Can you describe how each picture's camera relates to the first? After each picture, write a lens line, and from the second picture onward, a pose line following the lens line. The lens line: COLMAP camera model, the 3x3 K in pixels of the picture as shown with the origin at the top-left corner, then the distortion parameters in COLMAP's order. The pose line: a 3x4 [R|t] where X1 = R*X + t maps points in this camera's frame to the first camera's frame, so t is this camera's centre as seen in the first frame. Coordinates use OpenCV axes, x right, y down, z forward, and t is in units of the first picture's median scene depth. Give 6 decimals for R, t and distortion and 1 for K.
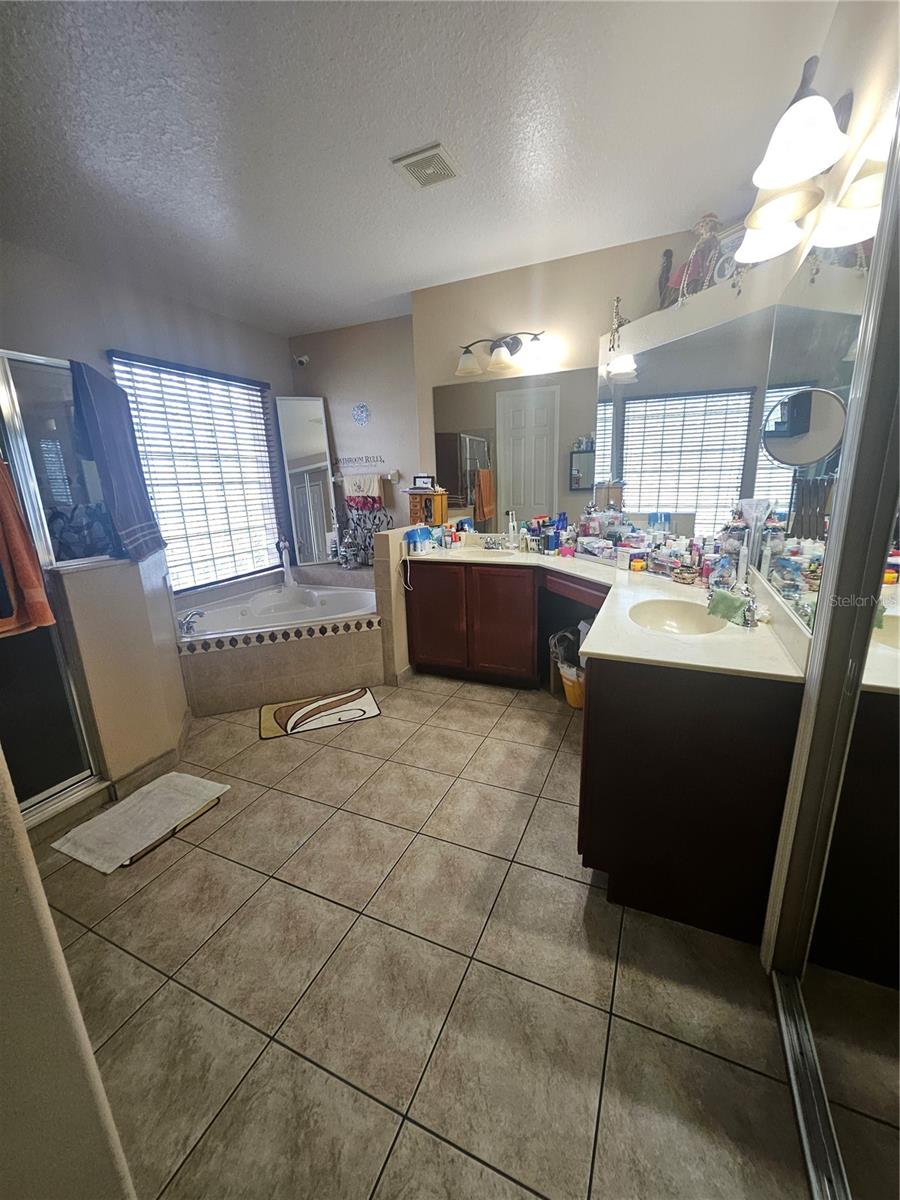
lens RADIAL K [[476.3, 0, 450.0], [0, 476.3, 600.0], [0, 0, 1]] dist [-0.003497, -0.000120]
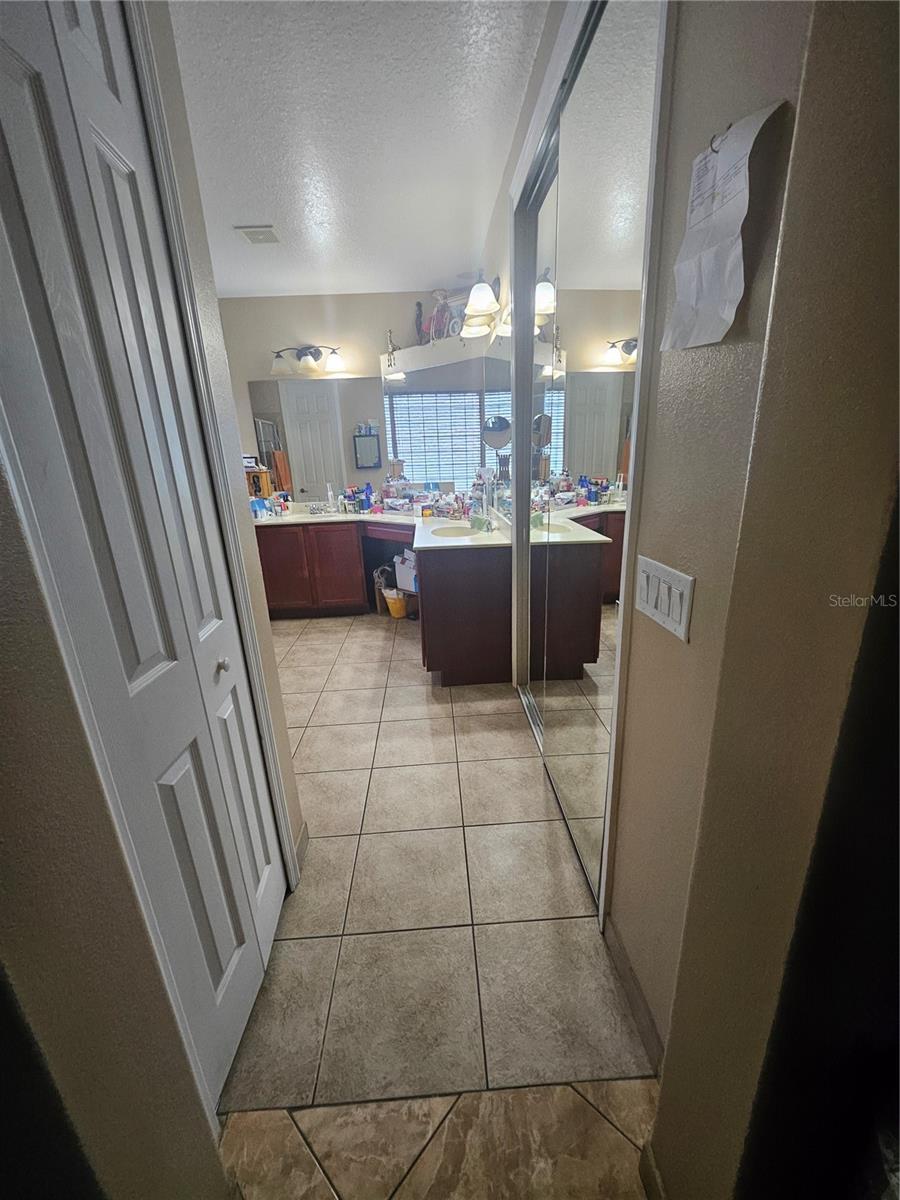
lens RADIAL K [[476.3, 0, 450.0], [0, 476.3, 600.0], [0, 0, 1]] dist [-0.003497, -0.000120]
pose [[0.890690, -0.138075, 0.433137, -0.210440], [0.122695, 0.990416, 0.063418, 0.100012], [-0.437742, -0.003342, 0.899094, -0.358640]]
